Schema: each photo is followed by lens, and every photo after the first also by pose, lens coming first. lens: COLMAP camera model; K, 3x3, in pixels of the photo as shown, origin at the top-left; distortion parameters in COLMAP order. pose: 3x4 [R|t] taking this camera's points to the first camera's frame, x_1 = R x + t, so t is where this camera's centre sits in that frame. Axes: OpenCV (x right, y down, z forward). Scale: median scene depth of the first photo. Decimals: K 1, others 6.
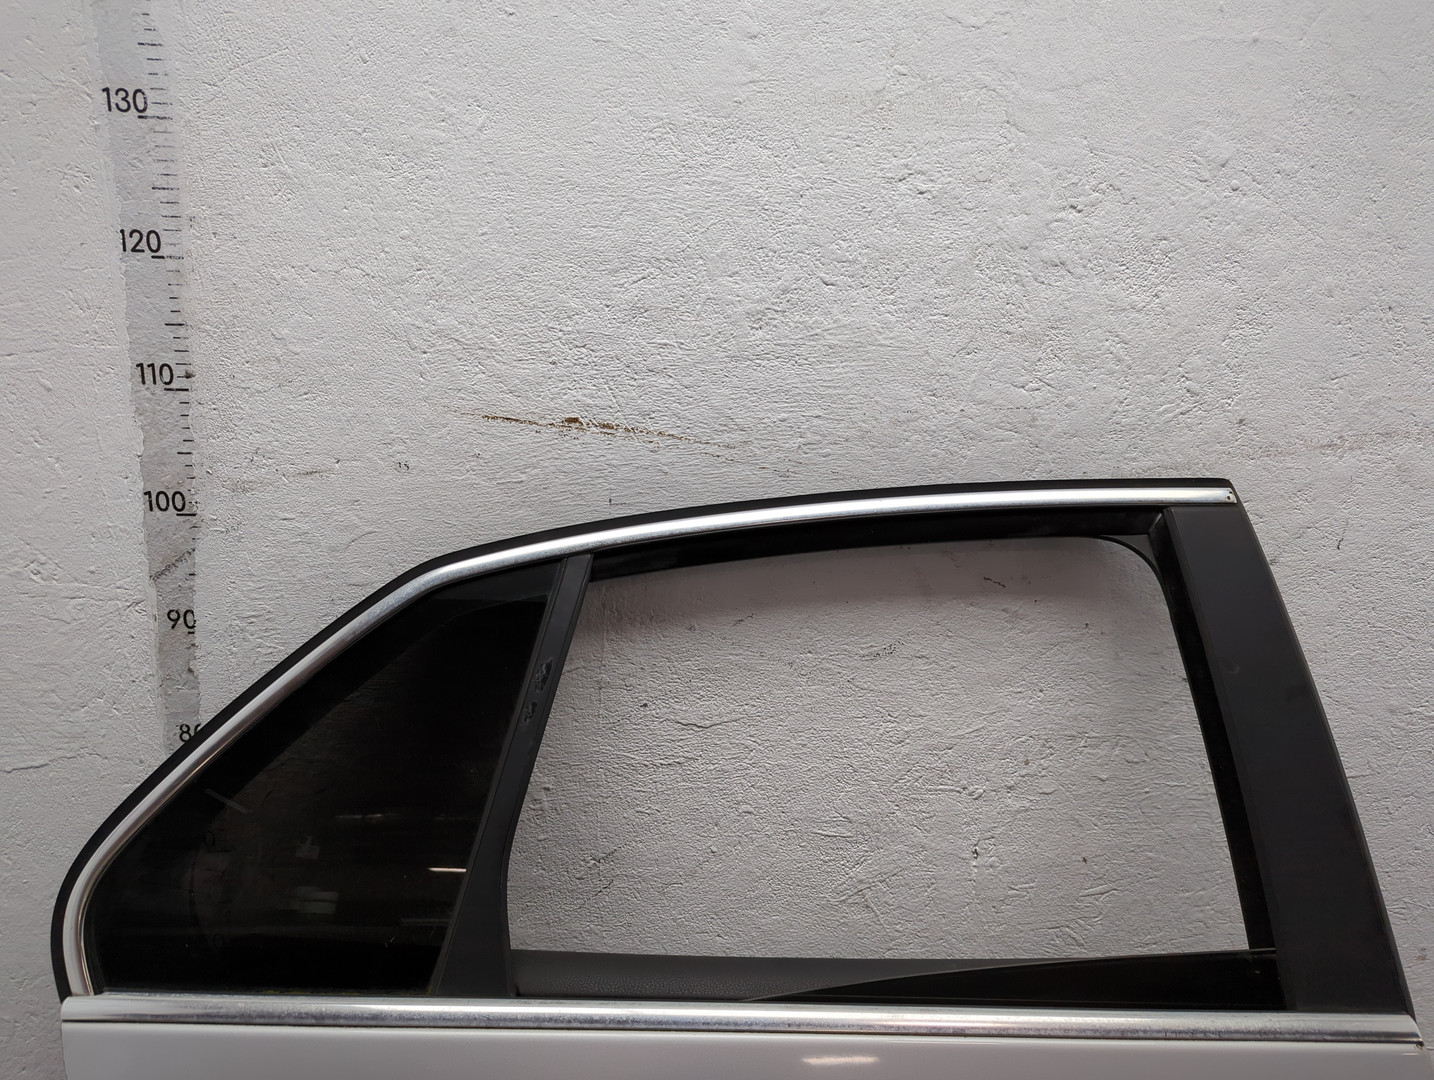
lens RADIAL K [[1028.7, 0, 717.0], [0, 1028.7, 540.0], [0, 0, 1]] dist [0.047105, -0.058114]
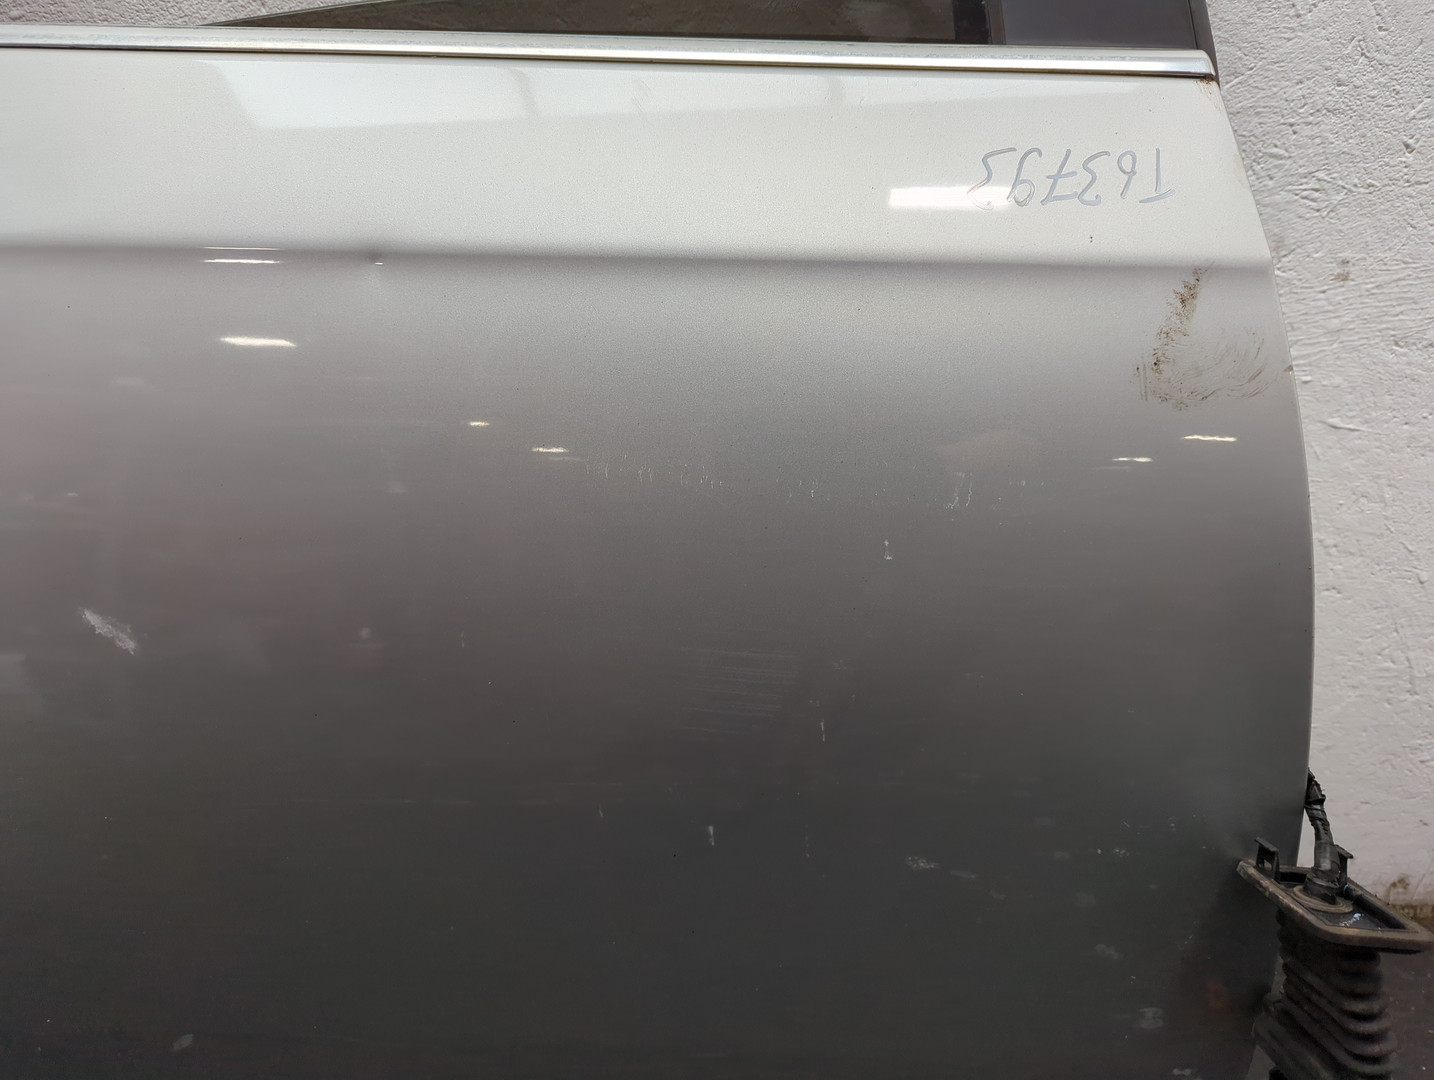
lens RADIAL K [[1028.6, 0, 710.6], [0, 1028.6, 561.6], [0, 0, 1]] dist [-0.004092, -0.003225]
pose [[0.995214, 0.014827, -0.096590, 0.413072], [-0.000014, 0.988444, 0.151584, 0.603274], [0.097722, -0.150857, 0.983714, 0.327236]]
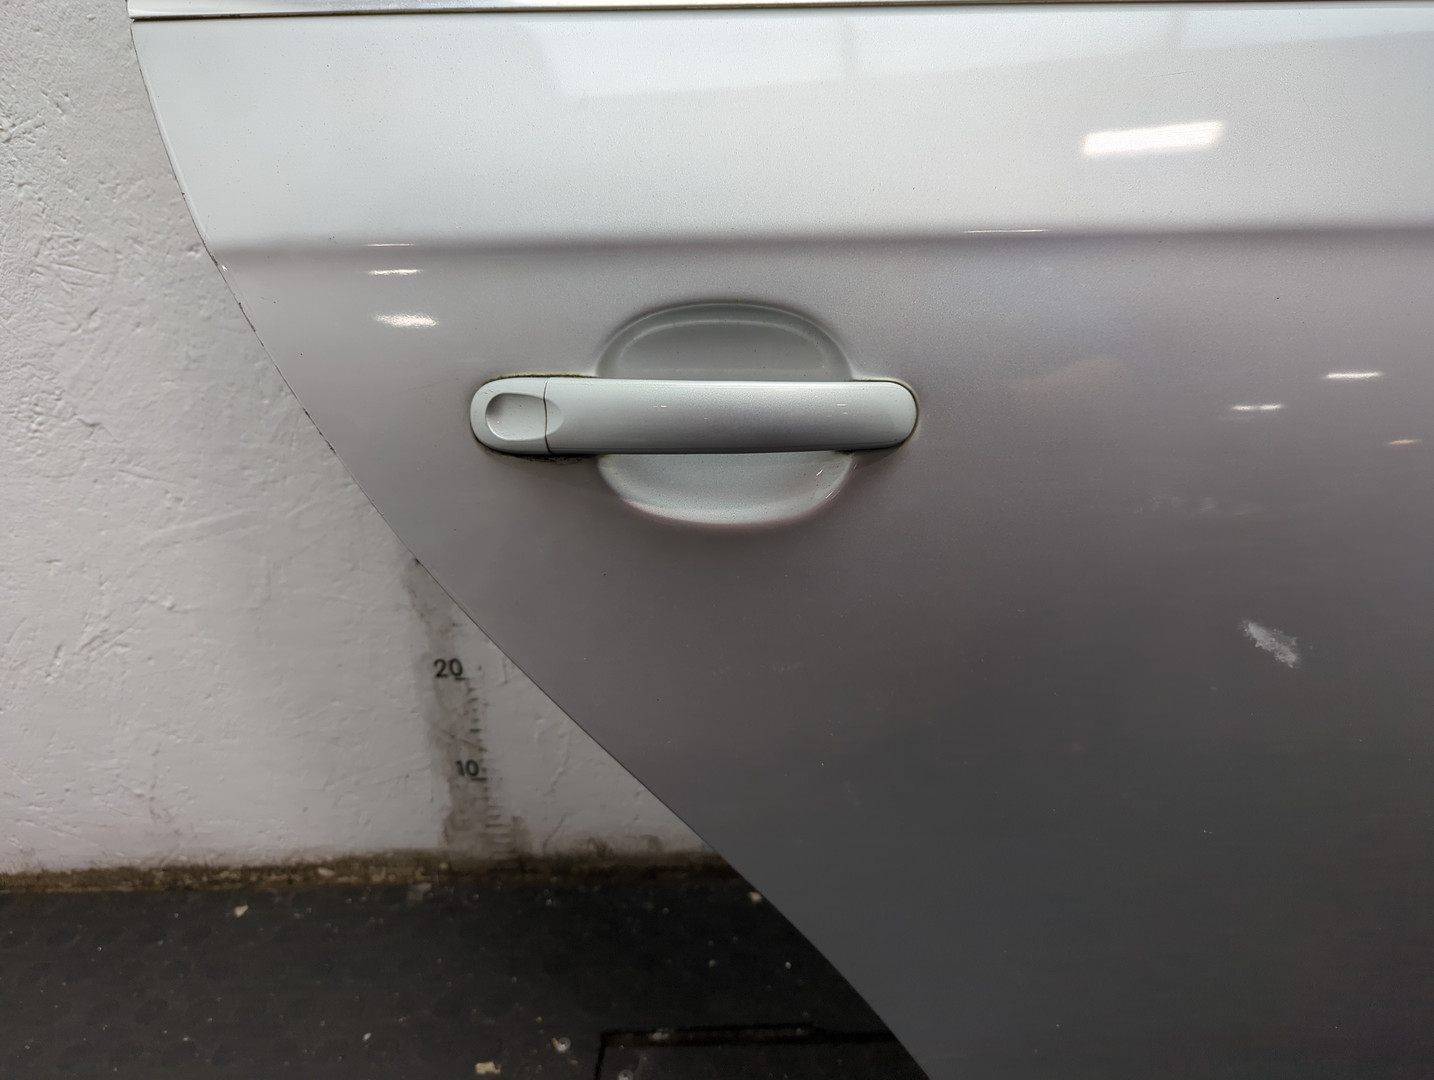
lens RADIAL K [[1028.6, 0, 710.6], [0, 1028.6, 561.6], [0, 0, 1]] dist [-0.004092, -0.003225]
pose [[0.991603, 0.000560, -0.129318, -0.168367], [0.031353, 0.969116, 0.244605, 0.547777], [0.125461, -0.246606, 0.960961, 0.307819]]
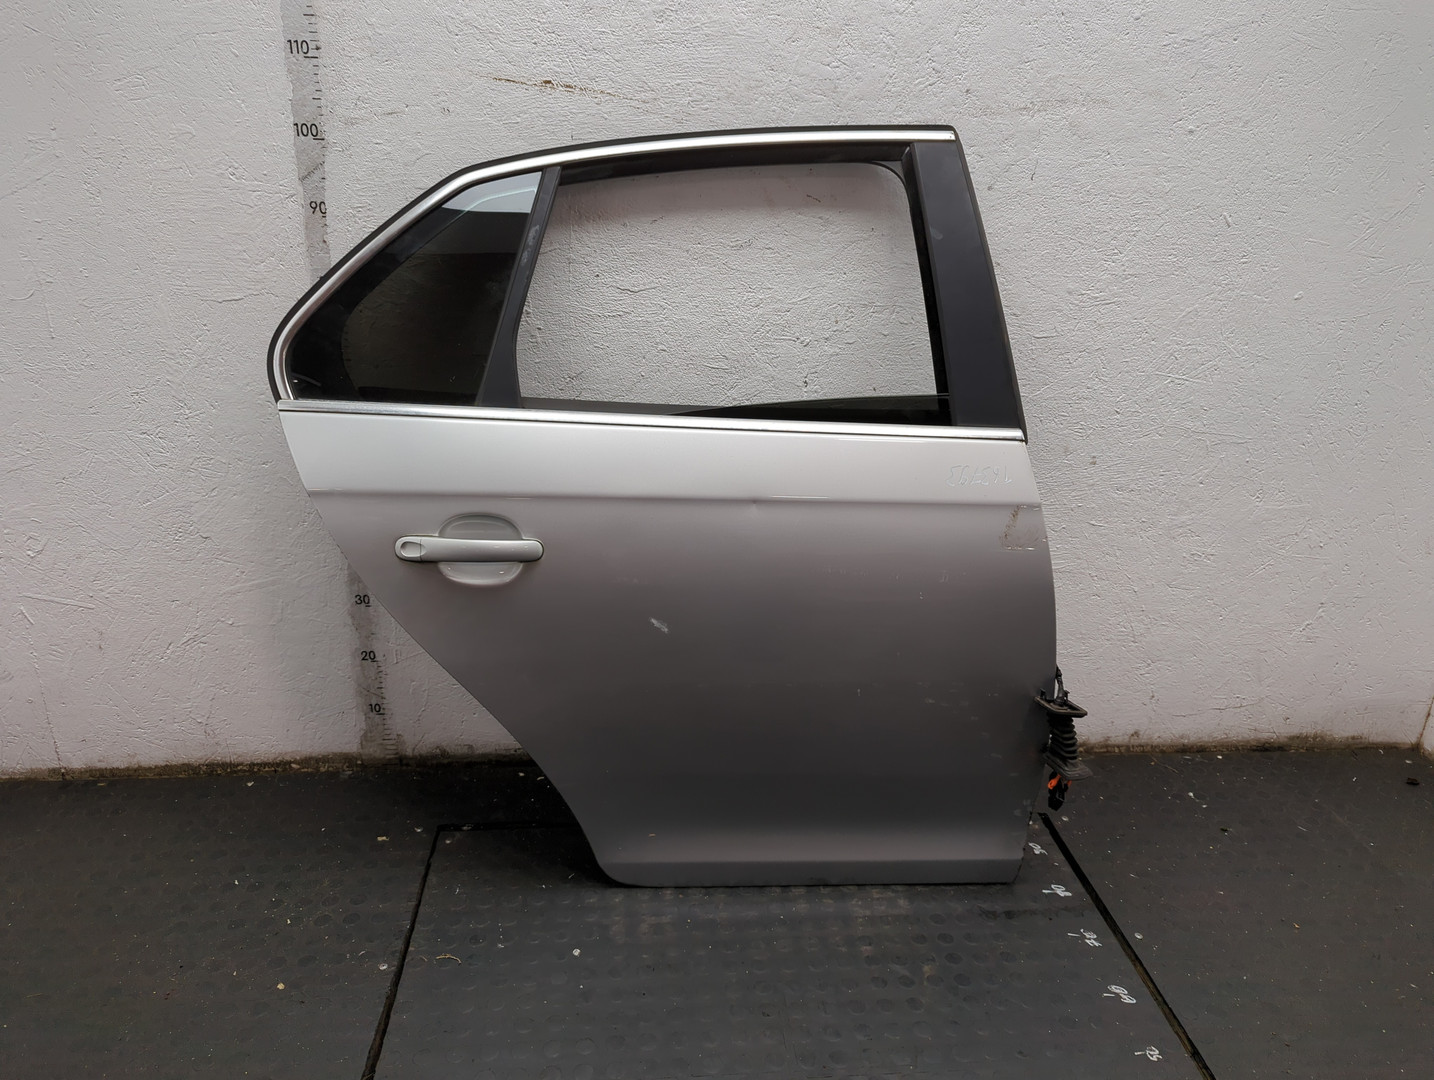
lens RADIAL K [[1028.7, 0, 717.0], [0, 1028.7, 540.0], [0, 0, 1]] dist [0.047105, -0.058114]
pose [[0.999936, 0.006536, -0.009184, 0.147272], [-0.004996, 0.987315, 0.158693, 0.336354], [0.010105, -0.158638, 0.987285, -0.731541]]
